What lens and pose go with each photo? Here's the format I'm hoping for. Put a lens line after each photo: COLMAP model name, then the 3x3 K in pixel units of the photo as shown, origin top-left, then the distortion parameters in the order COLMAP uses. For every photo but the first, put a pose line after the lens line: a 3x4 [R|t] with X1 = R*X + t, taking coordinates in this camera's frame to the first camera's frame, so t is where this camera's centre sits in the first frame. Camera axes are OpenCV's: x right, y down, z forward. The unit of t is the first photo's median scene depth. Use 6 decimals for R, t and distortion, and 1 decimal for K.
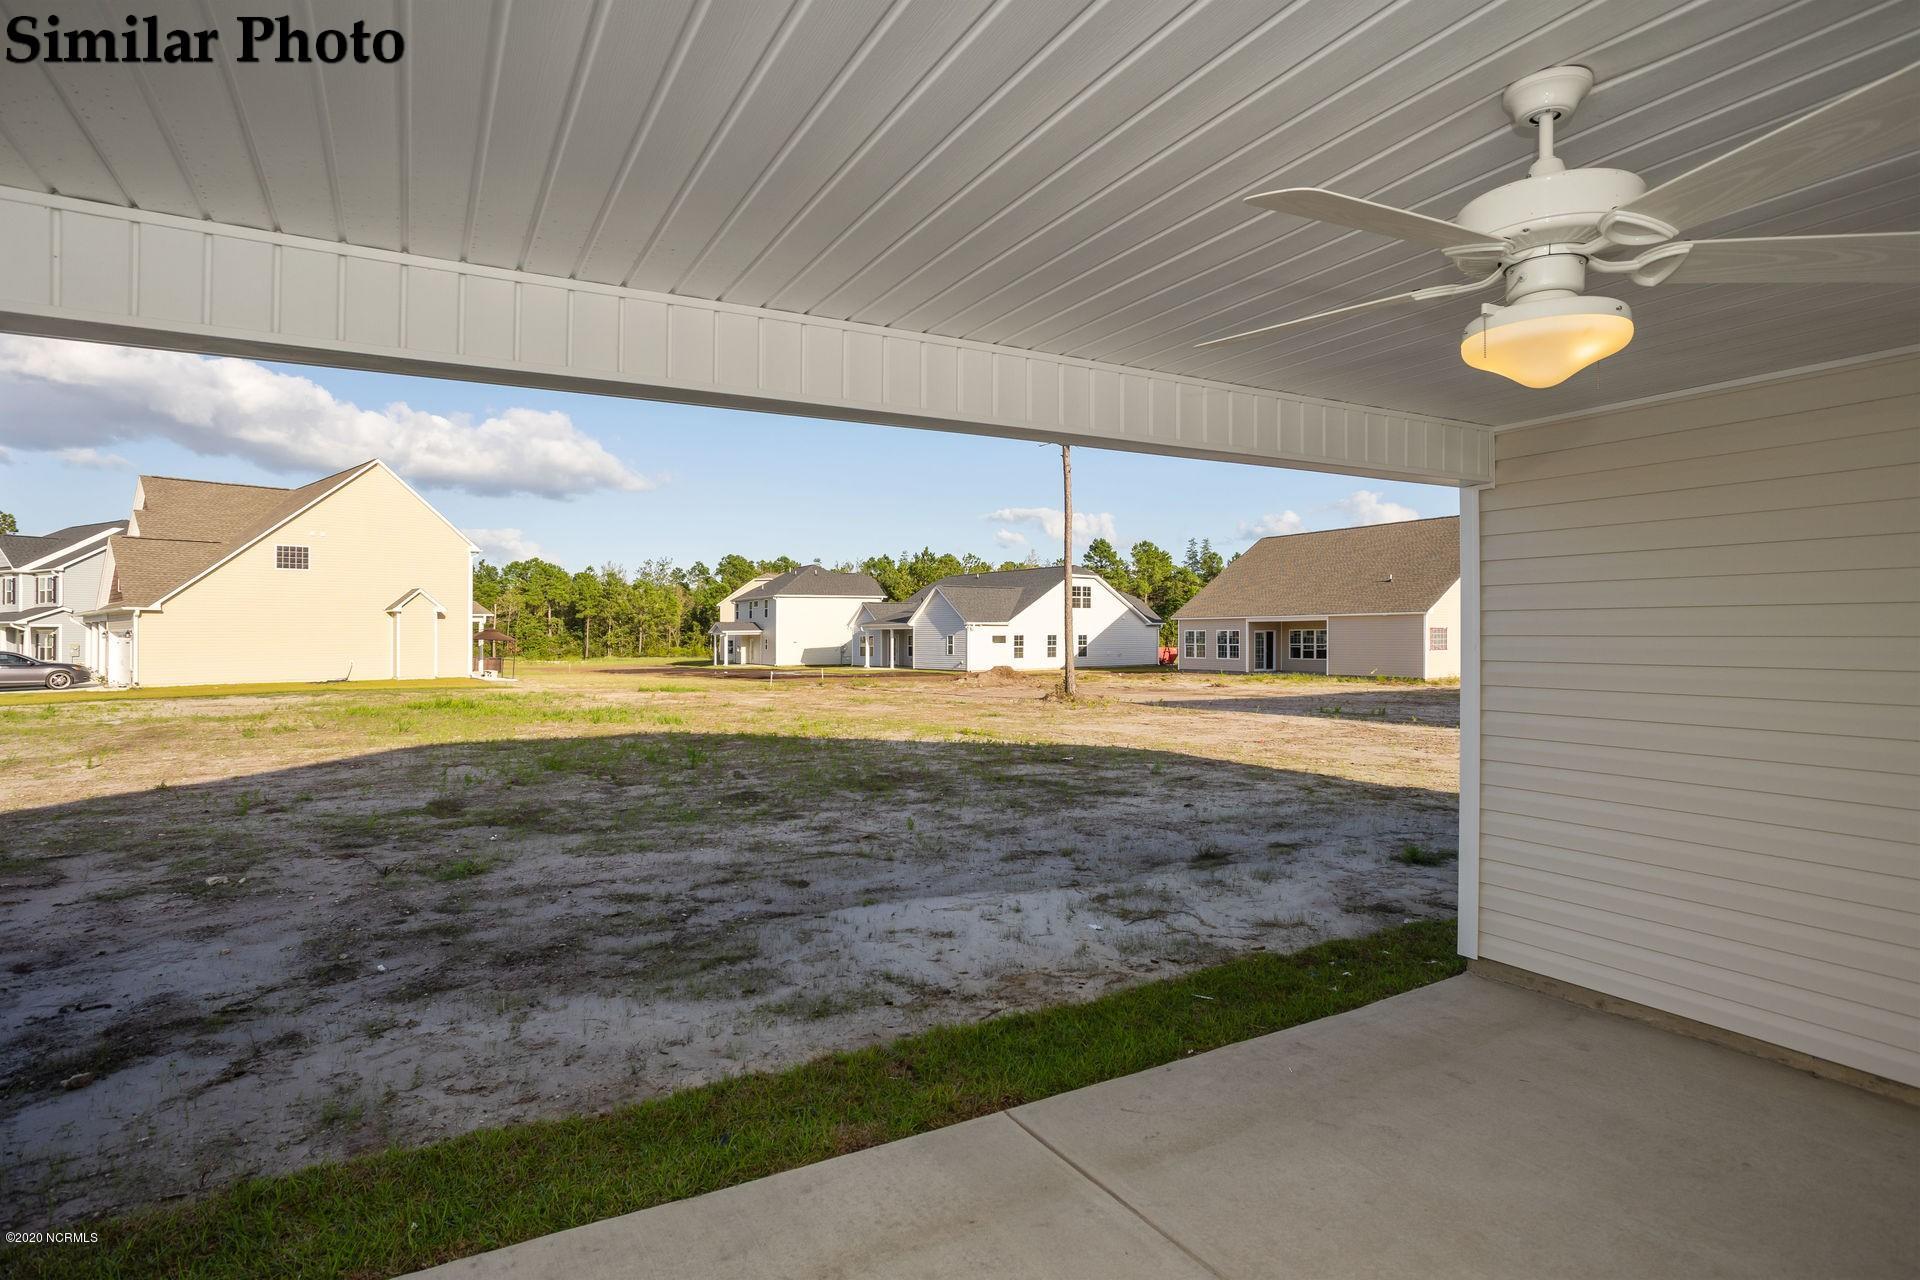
lens RADIAL K [[956.9, 0, 954.9], [0, 956.9, 634.9], [0, 0, 1]] dist [-0.042058, 0.018724]
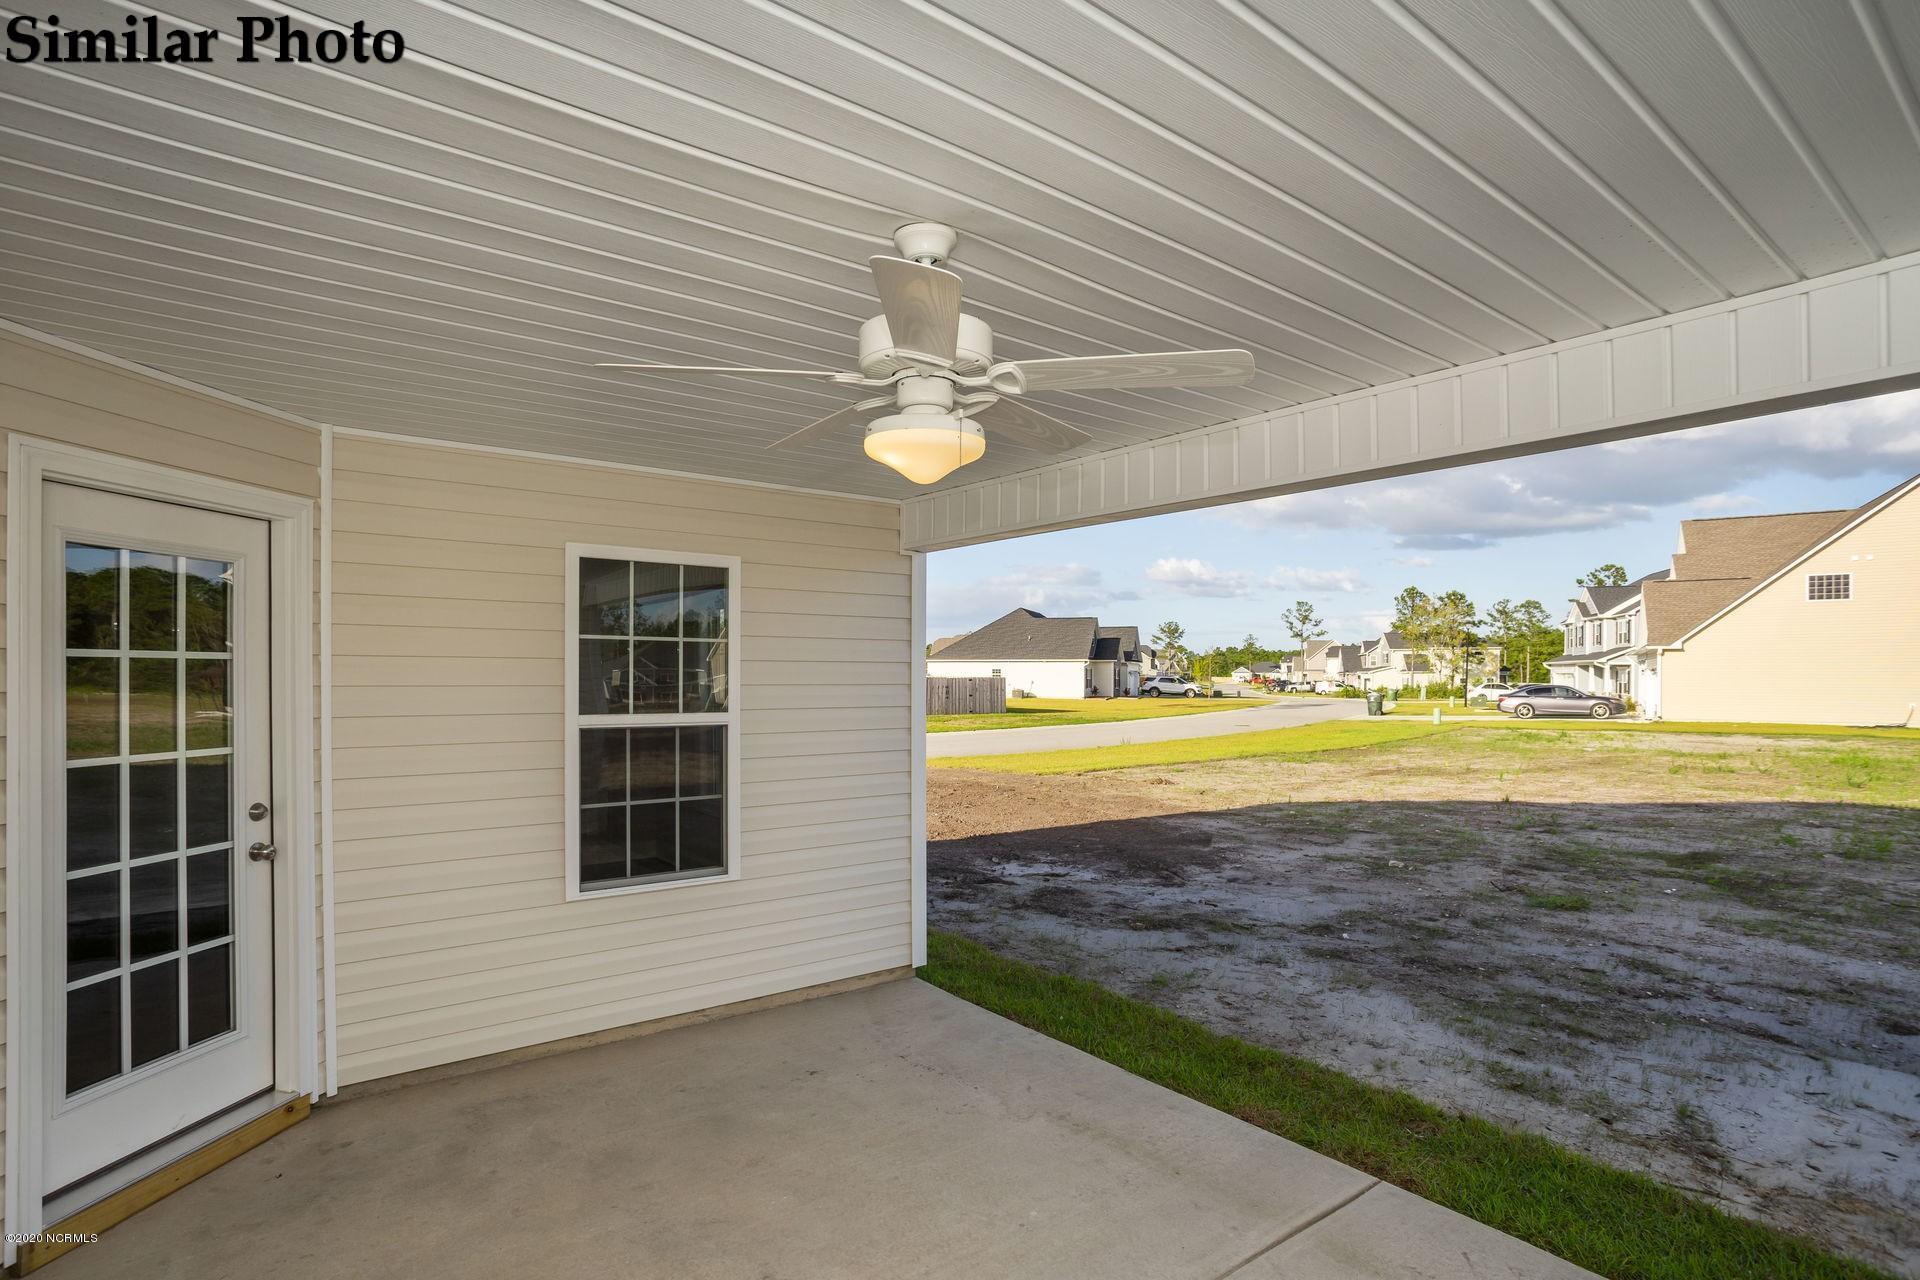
lens RADIAL K [[956.9, 0, 953.8], [0, 956.9, 648.8], [0, 0, 1]] dist [-0.042058, 0.018724]
pose [[0.159434, -0.020966, -0.986986, 0.569594], [-0.003113, 0.999759, -0.021740, -0.007054], [0.987204, 0.006538, 0.159330, 0.257200]]
